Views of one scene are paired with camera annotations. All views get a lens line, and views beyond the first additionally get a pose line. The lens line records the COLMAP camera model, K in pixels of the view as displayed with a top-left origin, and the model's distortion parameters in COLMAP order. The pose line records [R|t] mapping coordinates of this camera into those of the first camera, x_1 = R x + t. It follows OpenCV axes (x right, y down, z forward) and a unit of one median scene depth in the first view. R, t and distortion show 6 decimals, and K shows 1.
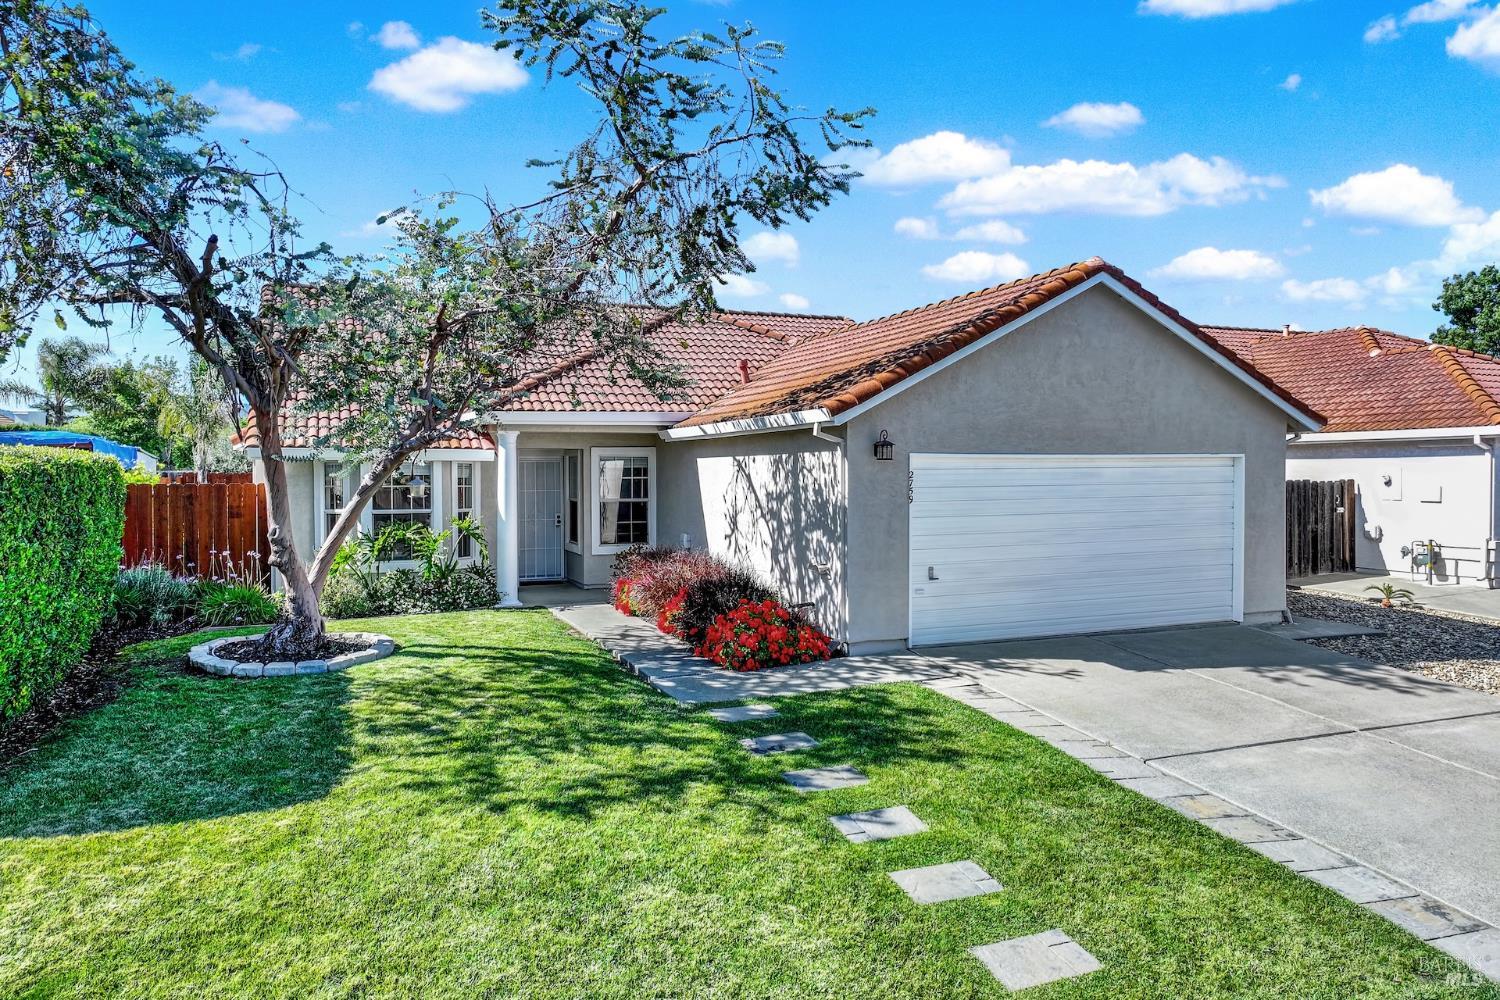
lens RADIAL K [[1023.6, 0, 755.0], [0, 1023.6, 502.1], [0, 0, 1]] dist [-0.003387, 0.000866]
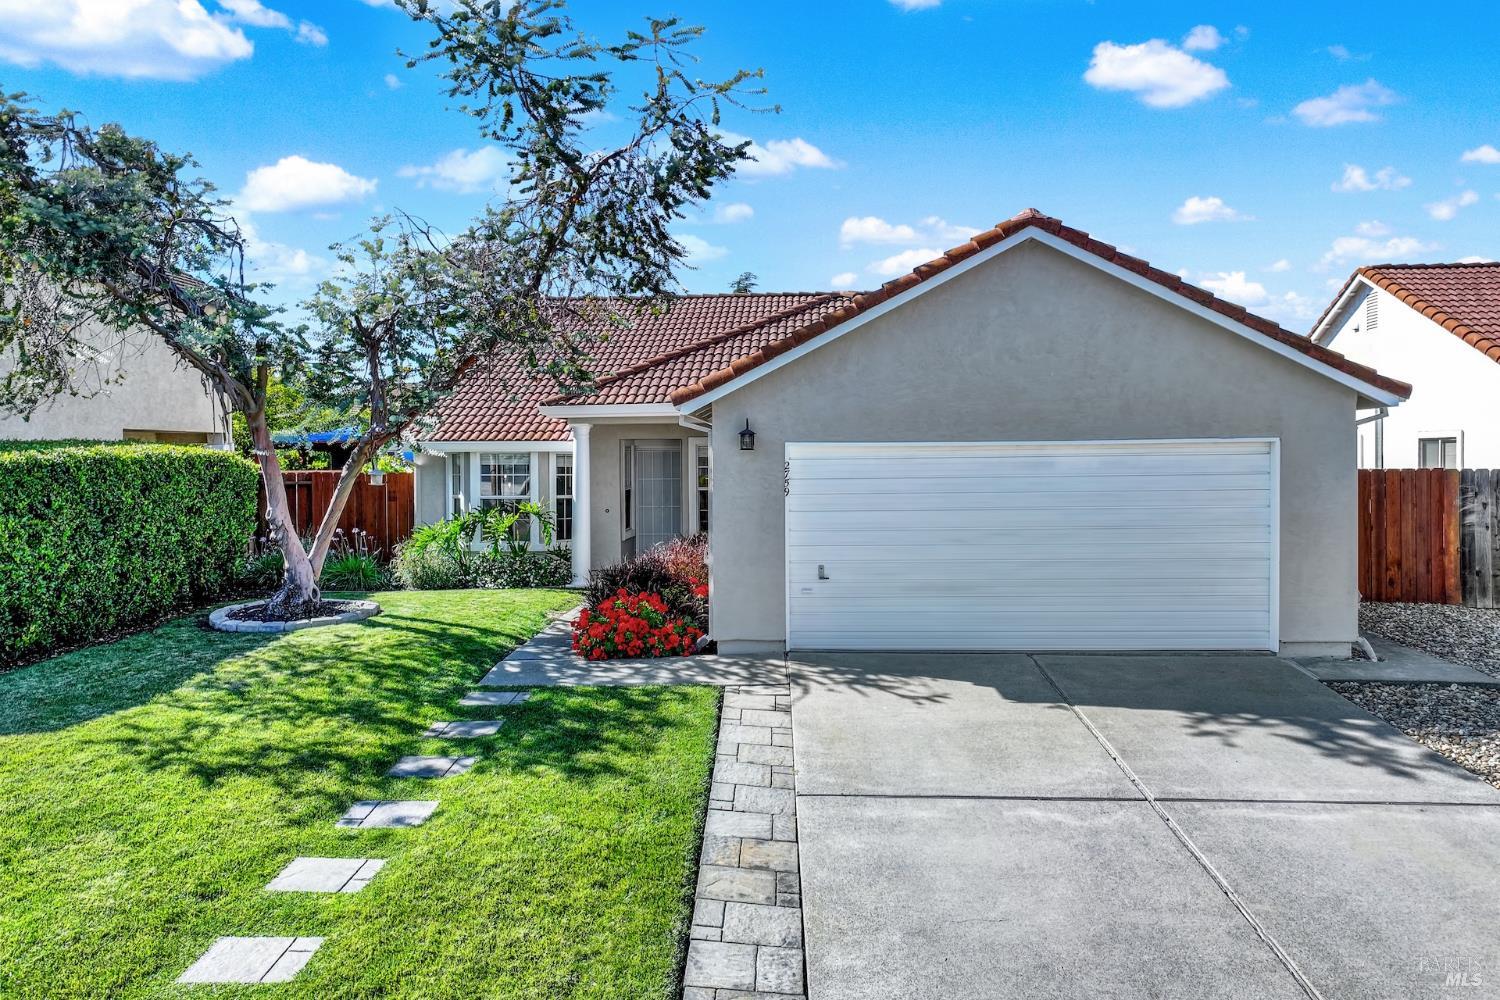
lens RADIAL K [[1023.6, 0, 753.9], [0, 1023.6, 492.8], [0, 0, 1]] dist [-0.003387, 0.000866]
pose [[0.904481, 0.010847, -0.426376, 0.493001], [-0.008536, 0.999937, 0.007331, -0.008189], [0.426429, -0.002992, 0.904516, 0.134684]]
